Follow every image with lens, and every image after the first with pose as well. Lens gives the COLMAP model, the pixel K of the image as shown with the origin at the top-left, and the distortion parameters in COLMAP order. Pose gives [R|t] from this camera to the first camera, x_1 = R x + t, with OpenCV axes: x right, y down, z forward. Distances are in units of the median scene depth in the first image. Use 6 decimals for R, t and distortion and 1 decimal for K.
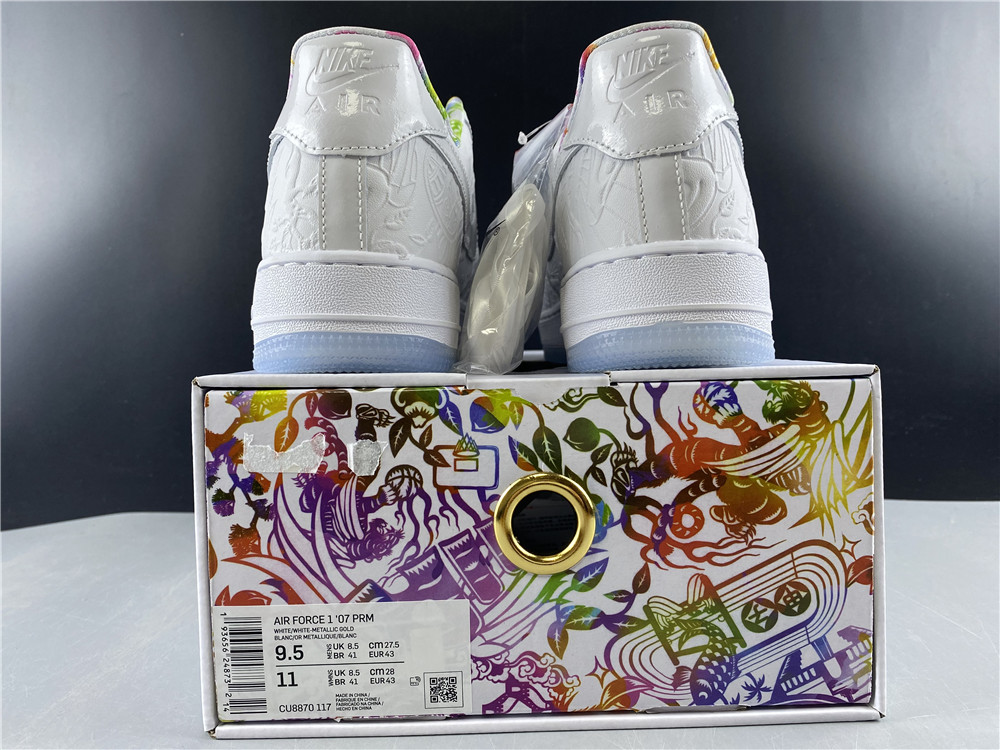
lens RADIAL K [[772.6, 0, 501.7], [0, 772.6, 372.8], [0, 0, 1]] dist [0.002916, -0.001530]
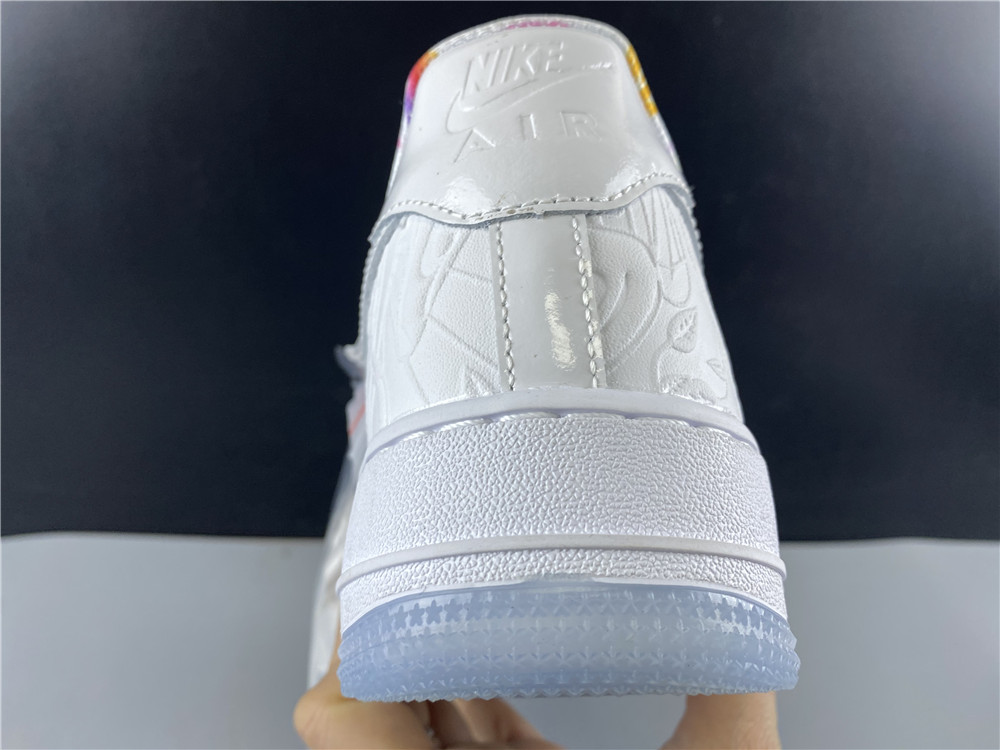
lens RADIAL K [[772.6, 0, 501.1], [0, 772.6, 377.6], [0, 0, 1]] dist [0.002916, -0.001530]
pose [[0.996440, 0.044259, 0.071758, 0.147647], [-0.022037, 0.958265, -0.285030, -0.047954], [-0.081379, 0.282434, 0.955829, 0.566391]]
